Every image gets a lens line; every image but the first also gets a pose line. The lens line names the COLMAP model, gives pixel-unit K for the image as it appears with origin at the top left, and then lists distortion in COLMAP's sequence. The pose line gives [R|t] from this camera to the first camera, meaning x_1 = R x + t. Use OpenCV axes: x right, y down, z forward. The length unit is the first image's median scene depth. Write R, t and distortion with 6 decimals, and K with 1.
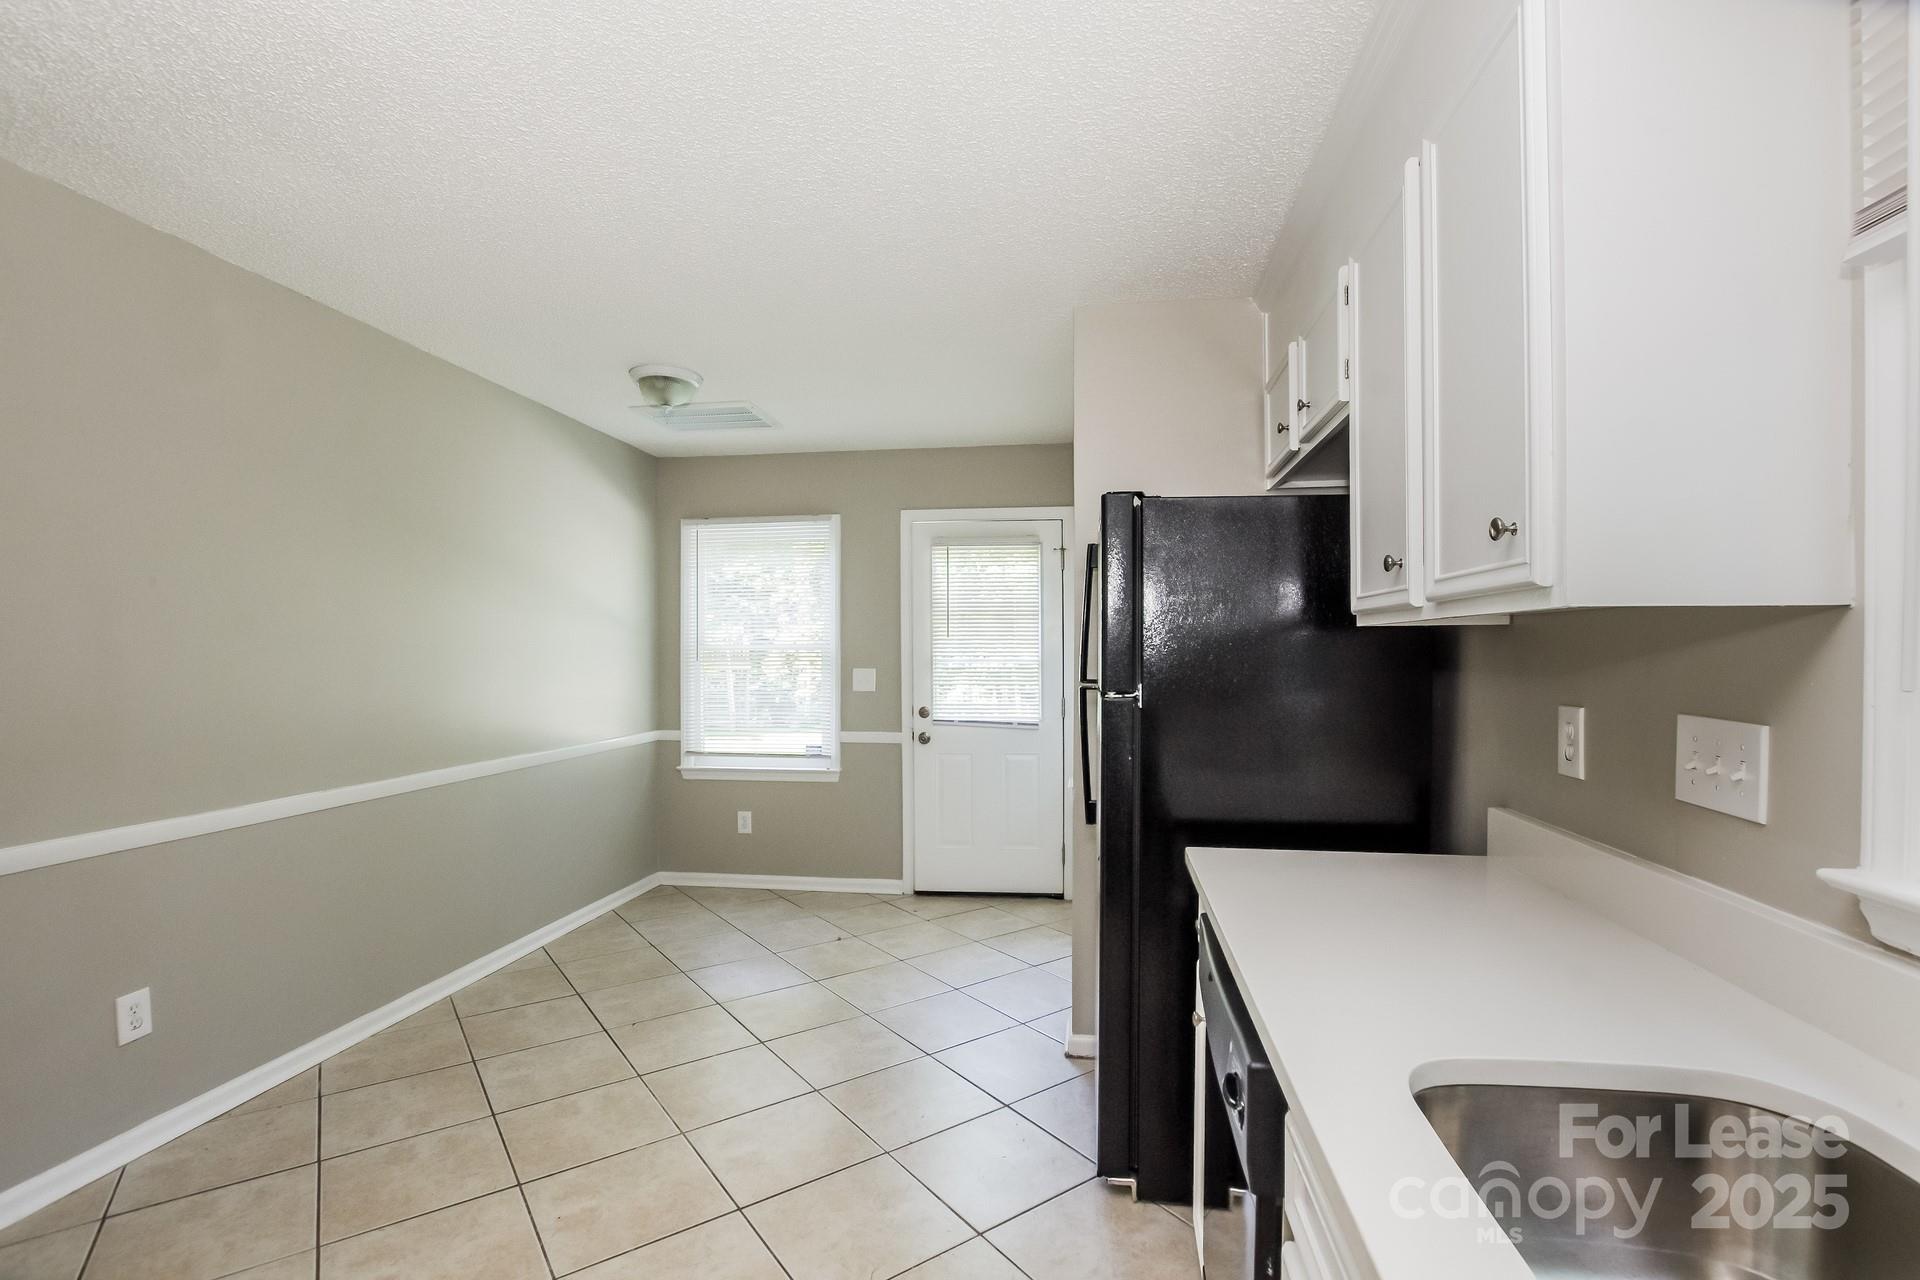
lens RADIAL K [[859.0, 0, 977.7], [0, 859.0, 651.8], [0, 0, 1]] dist [-0.017061, 0.001821]
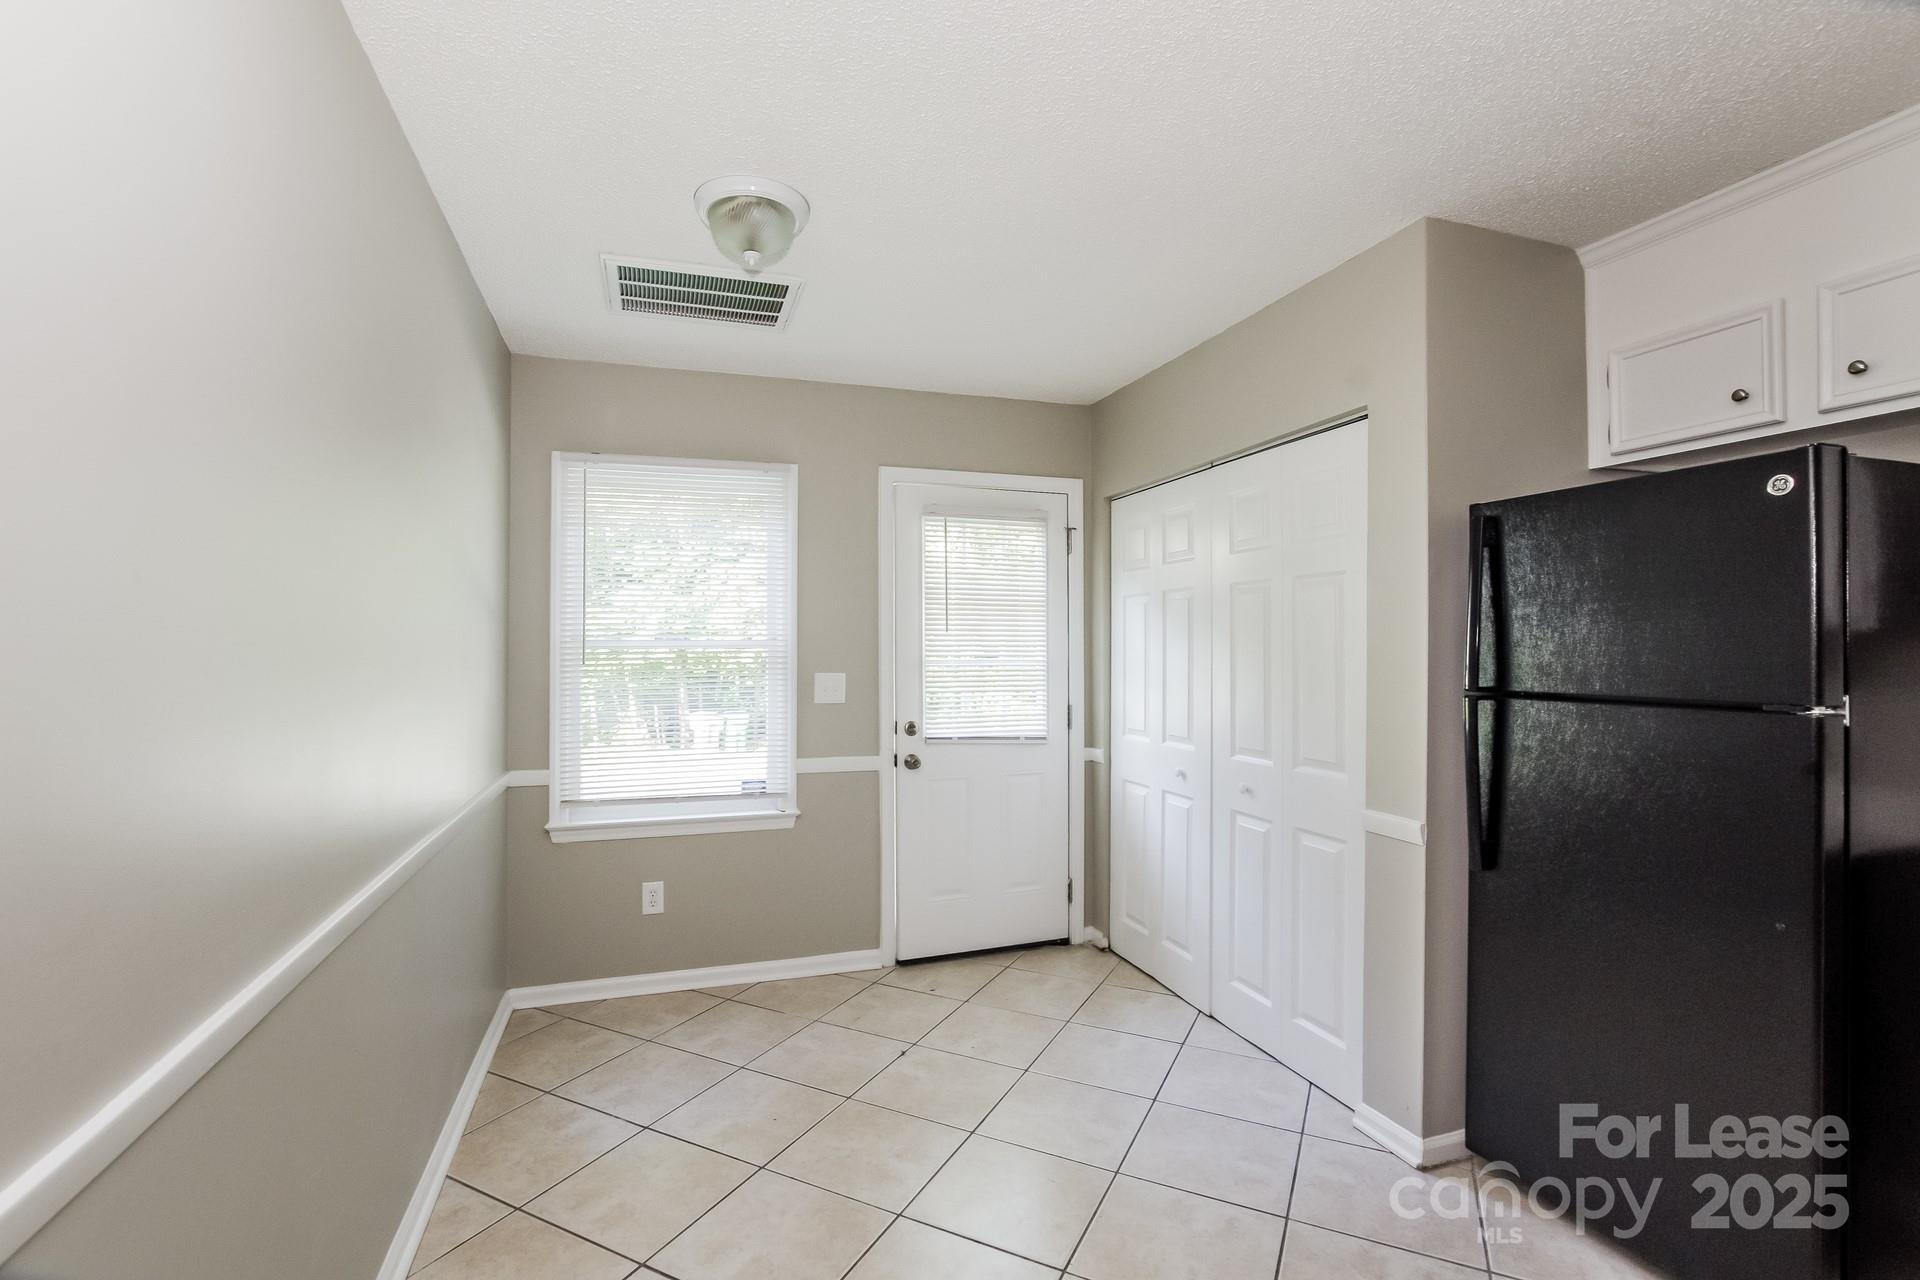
lens RADIAL K [[859.0, 0, 942.2], [0, 859.0, 644.6], [0, 0, 1]] dist [-0.017061, 0.001821]
pose [[0.903096, 0.002016, 0.429435, -0.367369], [-0.001170, 0.999997, -0.002234, -0.003974], [-0.429438, 0.001515, 0.903095, 0.284268]]
